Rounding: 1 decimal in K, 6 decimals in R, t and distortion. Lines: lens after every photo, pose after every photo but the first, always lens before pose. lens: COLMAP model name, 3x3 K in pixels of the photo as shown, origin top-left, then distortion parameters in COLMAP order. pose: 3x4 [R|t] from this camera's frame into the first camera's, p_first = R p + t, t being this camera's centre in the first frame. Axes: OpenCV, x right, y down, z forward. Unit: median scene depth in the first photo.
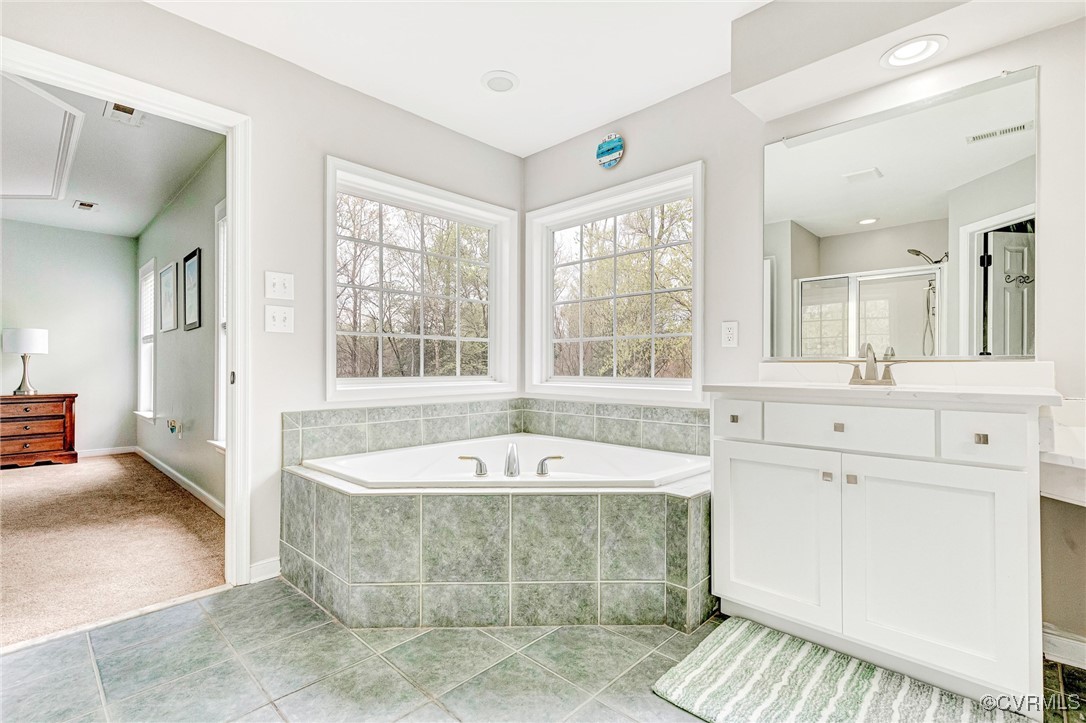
lens RADIAL K [[502.0, 0, 546.9], [0, 502.0, 365.8], [0, 0, 1]] dist [0.001497, 0.000030]
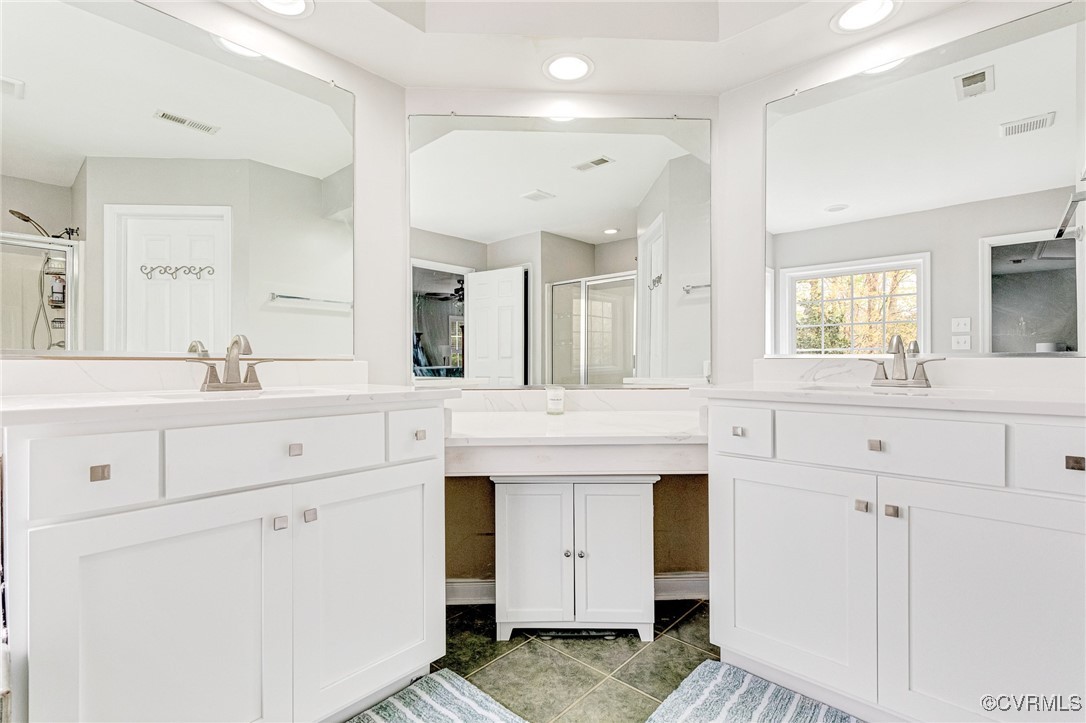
lens RADIAL K [[502.0, 0, 546.9], [0, 502.0, 365.8], [0, 0, 1]] dist [0.001497, 0.000030]
pose [[-0.029306, -0.002788, 0.999567, -0.134882], [0.001606, 0.999995, 0.002836, -0.000550], [-0.999569, 0.001688, -0.029302, 0.573810]]
